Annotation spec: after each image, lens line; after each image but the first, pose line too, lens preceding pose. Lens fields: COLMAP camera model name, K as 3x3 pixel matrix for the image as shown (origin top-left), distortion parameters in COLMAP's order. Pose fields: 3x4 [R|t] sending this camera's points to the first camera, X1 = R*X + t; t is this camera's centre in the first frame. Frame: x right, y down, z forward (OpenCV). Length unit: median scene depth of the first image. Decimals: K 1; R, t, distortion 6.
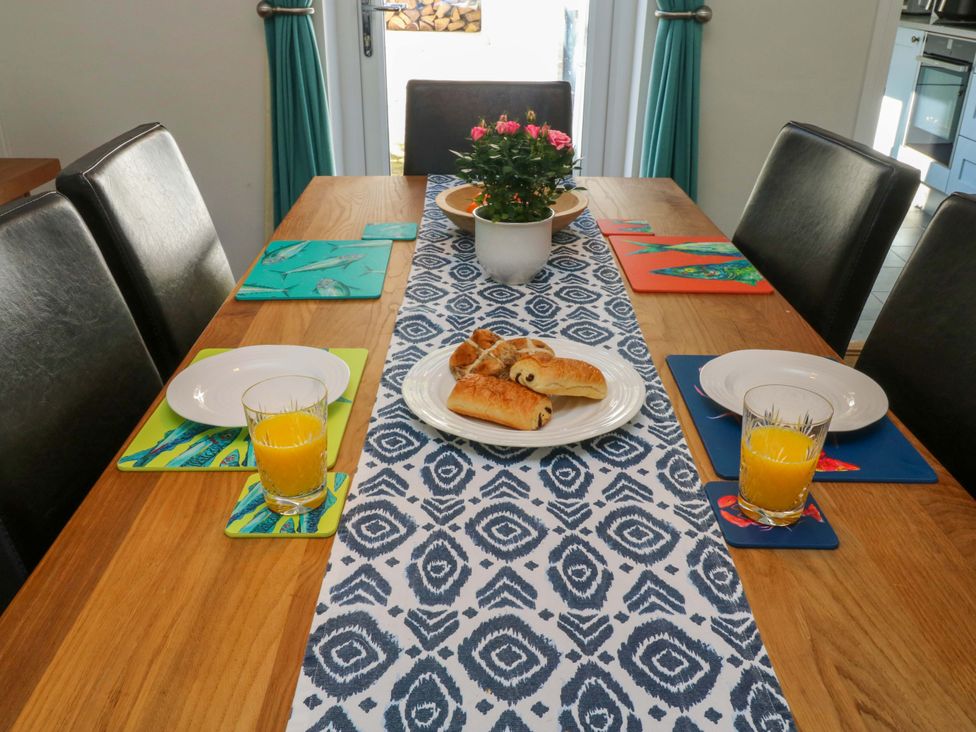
lens RADIAL K [[862.7, 0, 487.8], [0, 862.7, 365.1], [0, 0, 1]] dist [0.001732, 0.000286]
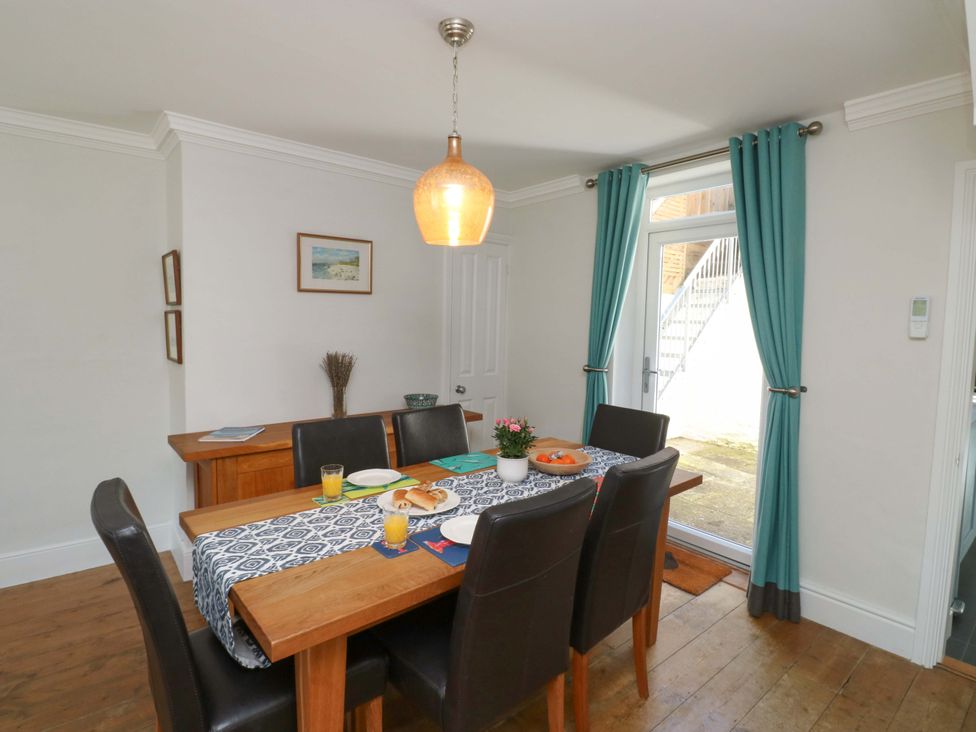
lens RADIAL K [[497.4, 0, 483.1], [0, 497.4, 363.7], [0, 0, 1]] dist [-0.026803, 0.000045]
pose [[0.661480, 0.072112, -0.746488, 1.910058], [-0.335452, 0.918694, -0.208504, -0.167967], [0.670758, 0.388332, 0.631888, -0.145216]]
